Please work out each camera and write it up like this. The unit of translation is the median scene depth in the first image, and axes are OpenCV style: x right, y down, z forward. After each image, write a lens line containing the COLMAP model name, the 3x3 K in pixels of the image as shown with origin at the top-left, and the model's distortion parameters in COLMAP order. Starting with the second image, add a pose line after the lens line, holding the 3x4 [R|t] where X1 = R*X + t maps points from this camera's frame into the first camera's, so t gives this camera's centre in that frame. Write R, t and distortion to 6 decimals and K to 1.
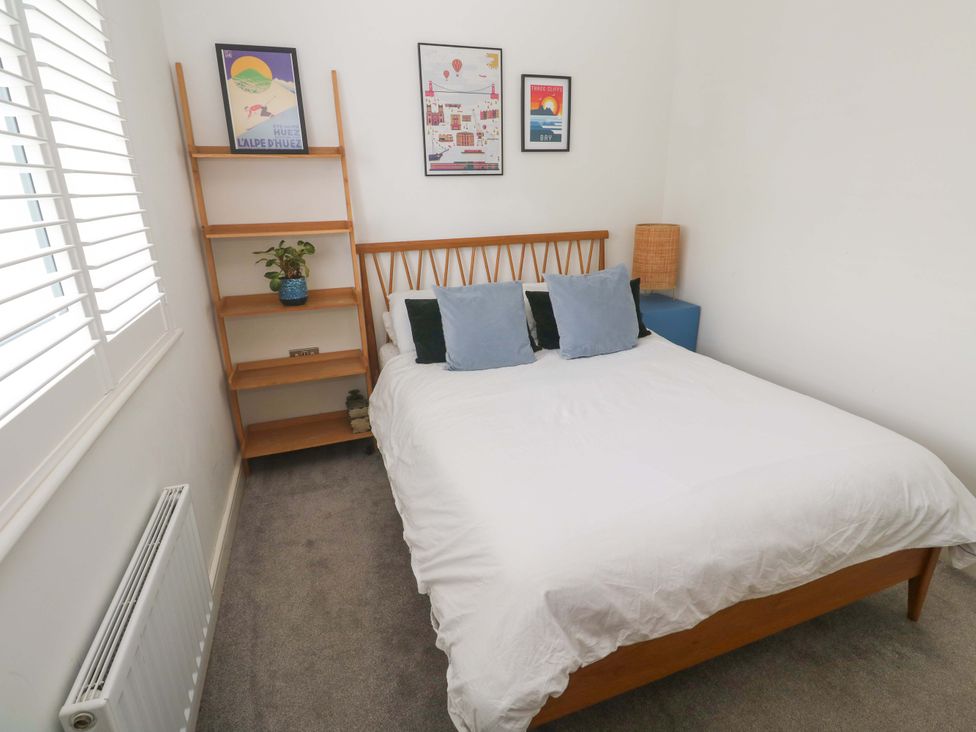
lens RADIAL K [[508.2, 0, 496.5], [0, 508.2, 357.8], [0, 0, 1]] dist [0.002914, -0.014736]
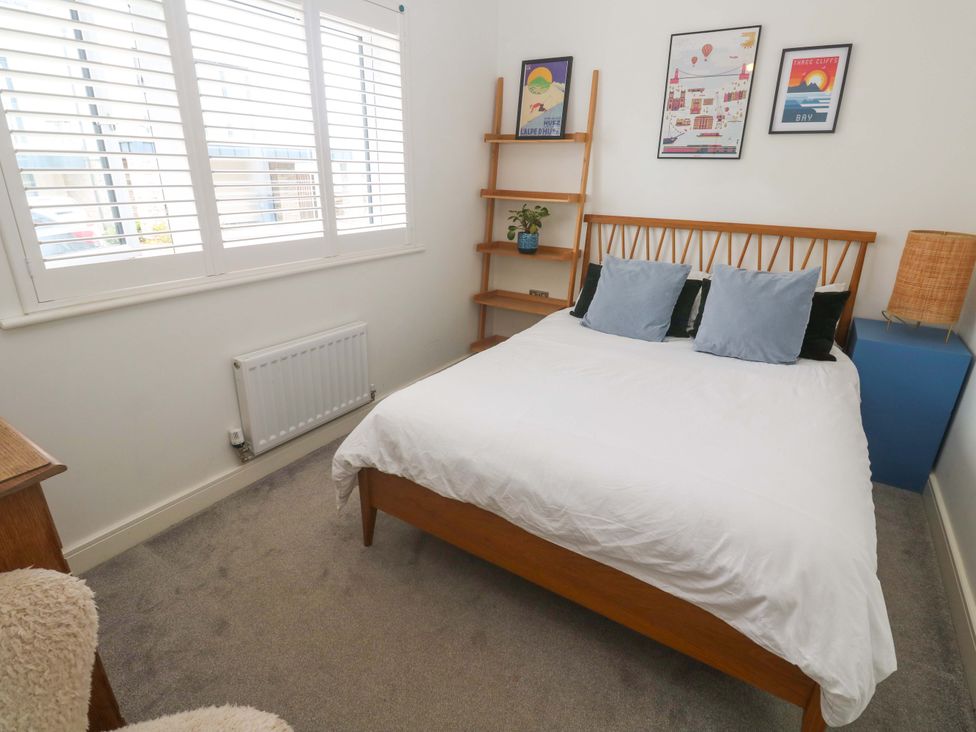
lens RADIAL K [[508.2, 0, 496.5], [0, 508.2, 357.8], [0, 0, 1]] dist [0.002914, -0.014736]
pose [[0.612815, 0.300667, -0.730792, 0.582834], [-0.283278, 0.946910, 0.152038, -0.023340], [0.737707, 0.113846, 0.665453, 0.076532]]
